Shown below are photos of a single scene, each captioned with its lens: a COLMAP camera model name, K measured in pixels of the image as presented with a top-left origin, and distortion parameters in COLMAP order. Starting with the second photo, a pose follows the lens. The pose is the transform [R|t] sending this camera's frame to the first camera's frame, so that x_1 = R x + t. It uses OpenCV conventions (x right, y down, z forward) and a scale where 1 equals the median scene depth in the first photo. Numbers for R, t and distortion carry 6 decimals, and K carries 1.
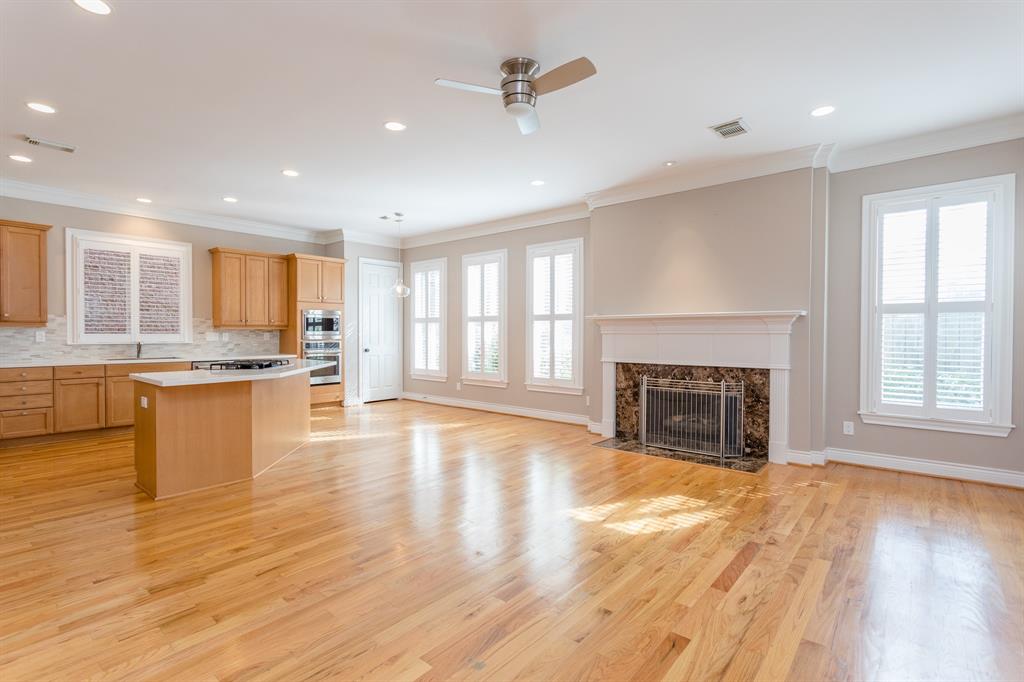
lens RADIAL K [[473.6, 0, 498.0], [0, 473.6, 341.1], [0, 0, 1]] dist [0.000665, 0.000564]
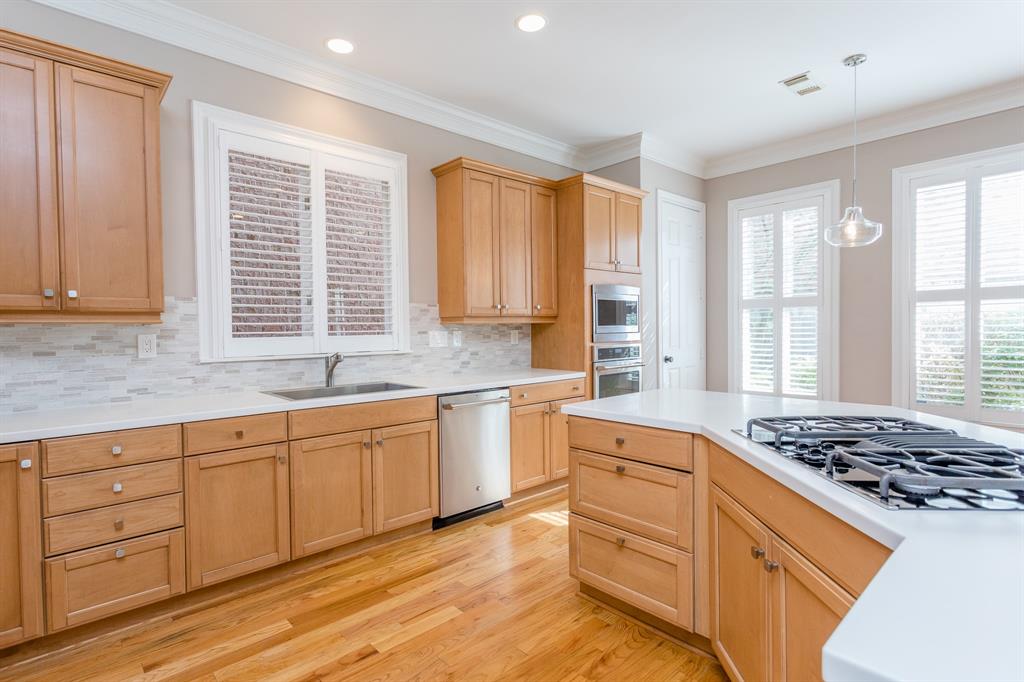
lens RADIAL K [[505.3, 0, 498.9], [0, 505.3, 340.7], [0, 0, 1]] dist [0.000947, 0.001002]
pose [[0.991245, -0.012969, -0.131398, -0.548446], [0.013902, 0.999884, 0.006181, -0.012106], [0.131303, -0.007954, 0.991310, 0.546160]]
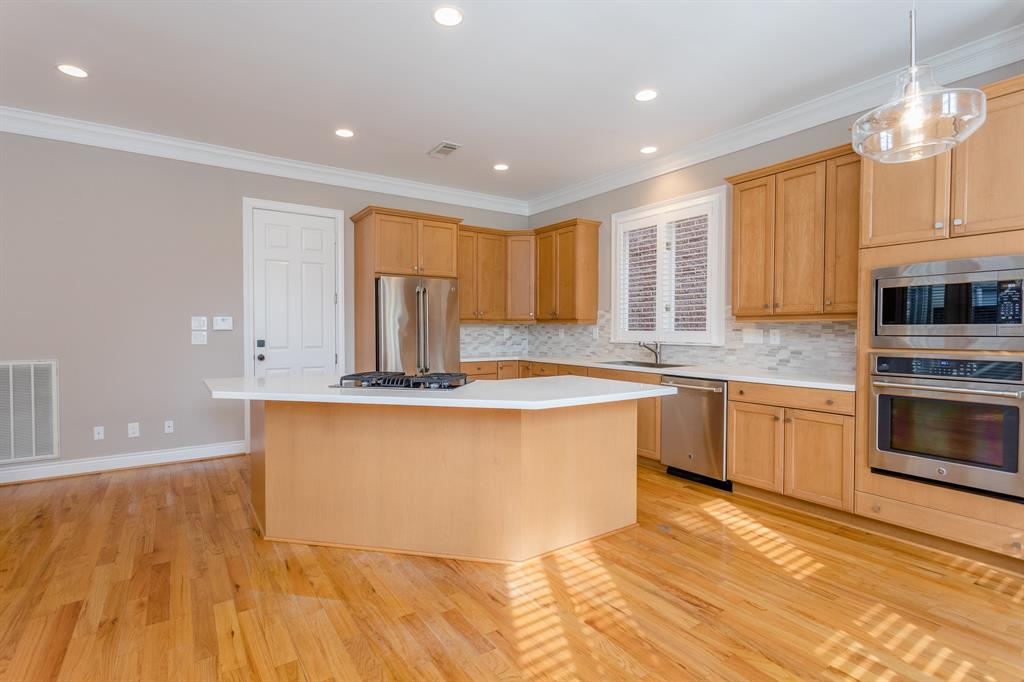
lens RADIAL K [[486.5, 0, 503.9], [0, 486.5, 338.4], [0, 0, 1]] dist [0.001807, 0.000332]
pose [[-0.263793, 0.017047, -0.964429, 0.049474], [-0.016665, 0.999614, 0.022227, -0.017495], [0.964435, 0.021935, -0.263407, 1.016330]]
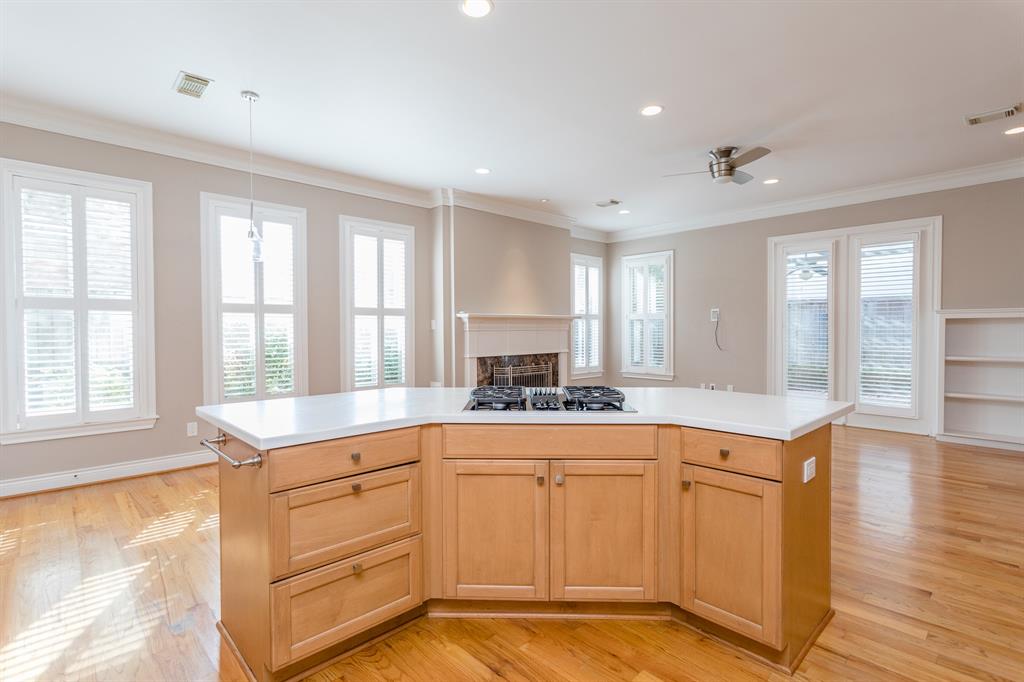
lens RADIAL K [[486.5, 0, 503.9], [0, 486.5, 338.4], [0, 0, 1]] dist [0.001807, 0.000332]
pose [[0.106742, -0.020014, 0.994085, -0.802680], [0.018867, 0.999658, 0.018101, -0.016672], [-0.994108, 0.016823, 0.107083, 0.778714]]
